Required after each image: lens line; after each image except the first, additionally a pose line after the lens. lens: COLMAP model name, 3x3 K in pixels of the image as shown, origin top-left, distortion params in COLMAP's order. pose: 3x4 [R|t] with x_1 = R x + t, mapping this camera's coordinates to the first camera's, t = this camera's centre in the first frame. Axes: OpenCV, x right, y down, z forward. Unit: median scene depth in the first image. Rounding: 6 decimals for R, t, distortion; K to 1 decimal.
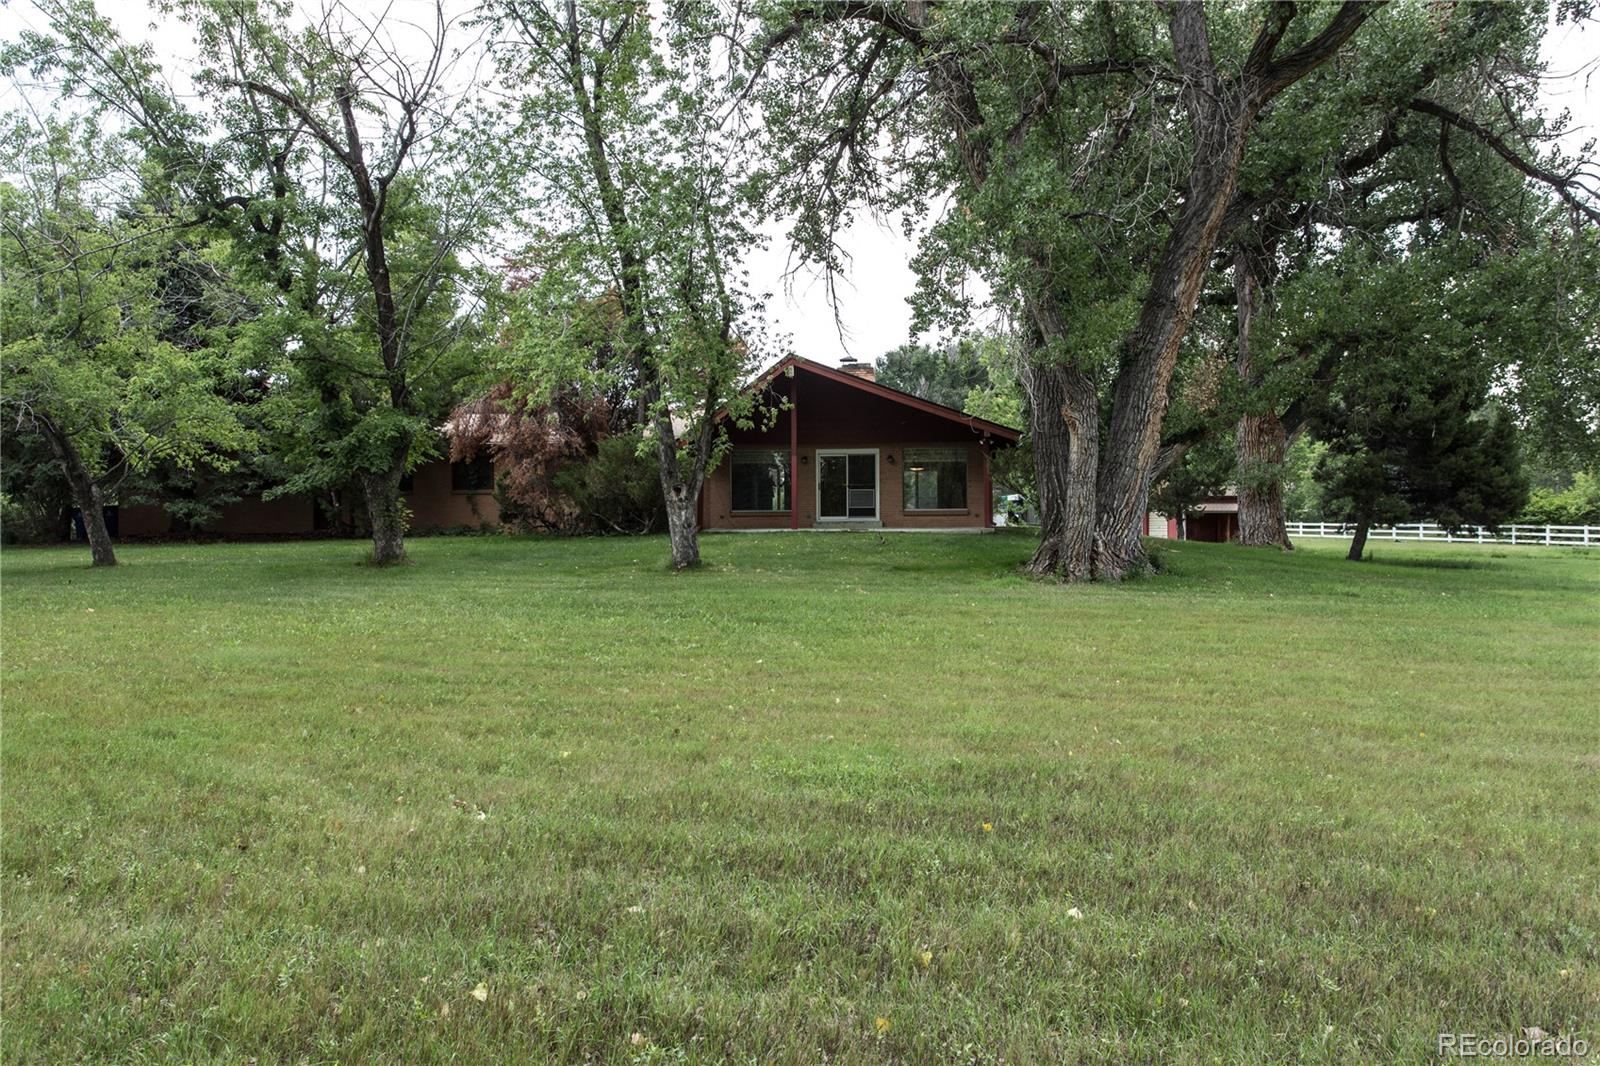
lens RADIAL K [[1204.6, 0, 800.0], [0, 1204.6, 533.0], [0, 0, 1]] dist [0.011693, 0.002894]
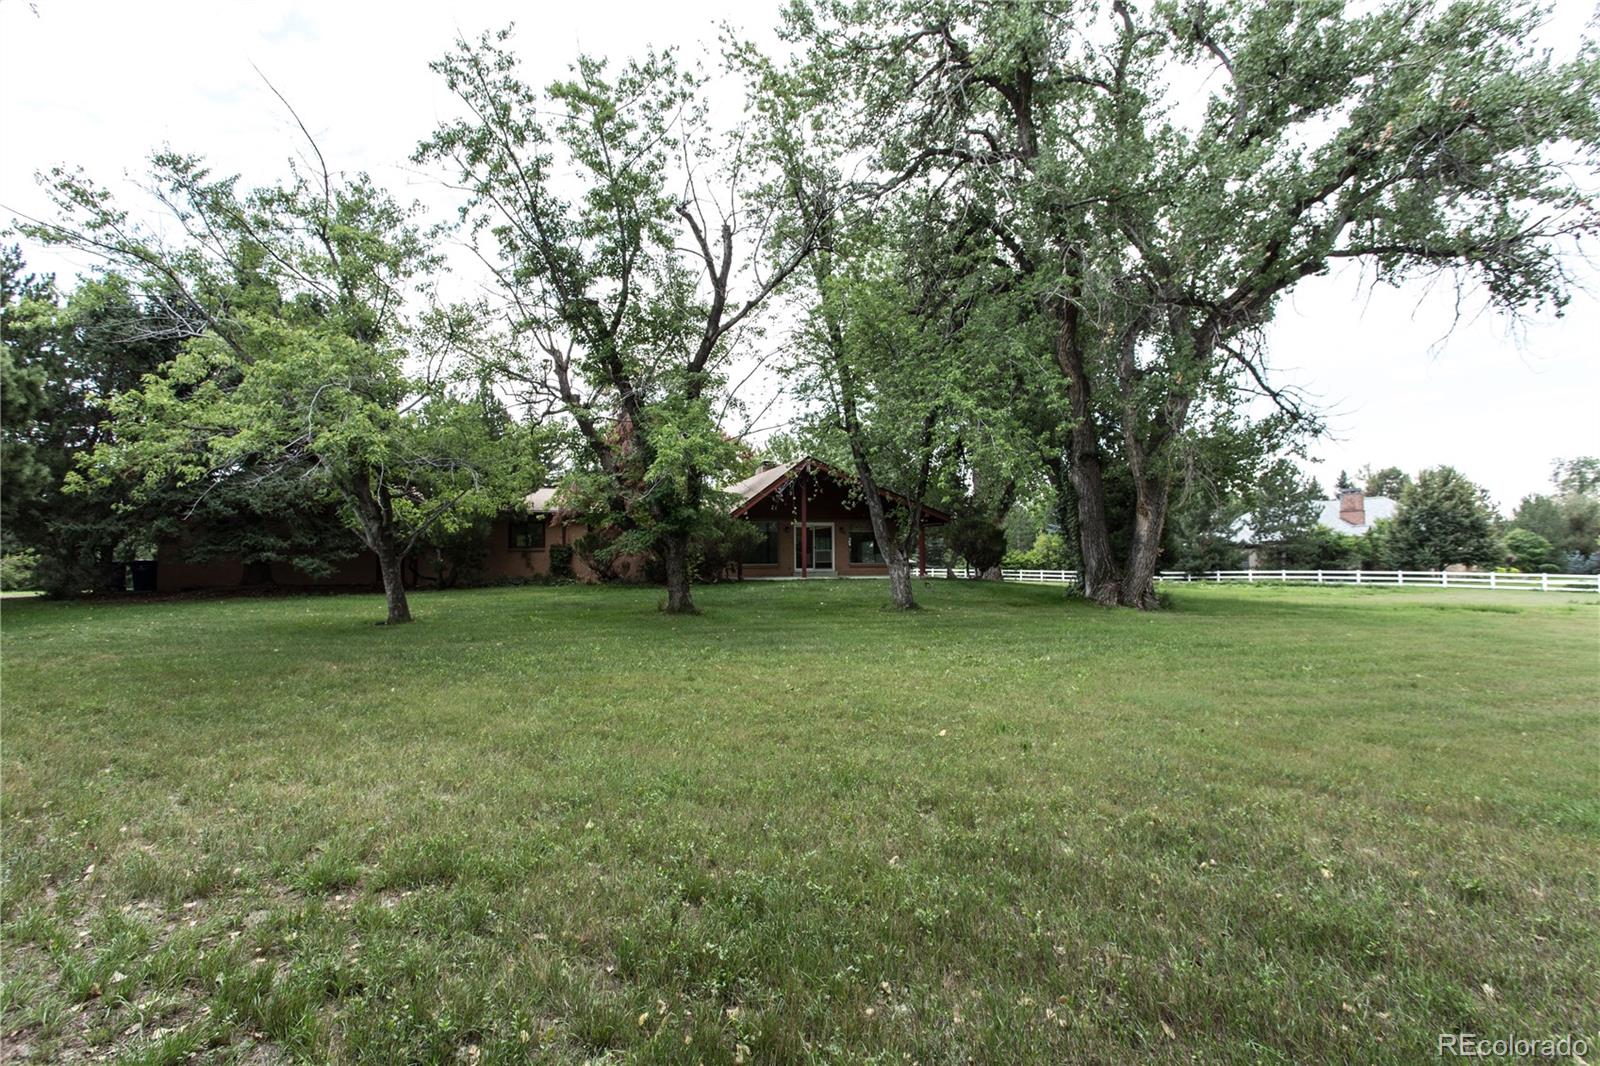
lens RADIAL K [[755.9, 0, 797.2], [0, 755.9, 530.8], [0, 0, 1]] dist [0.002380, 0.000396]
pose [[0.894466, 0.017928, 0.446776, -0.539797], [0.007616, 0.998440, -0.055311, -0.011591], [-0.447070, 0.052876, 0.892935, 0.250919]]
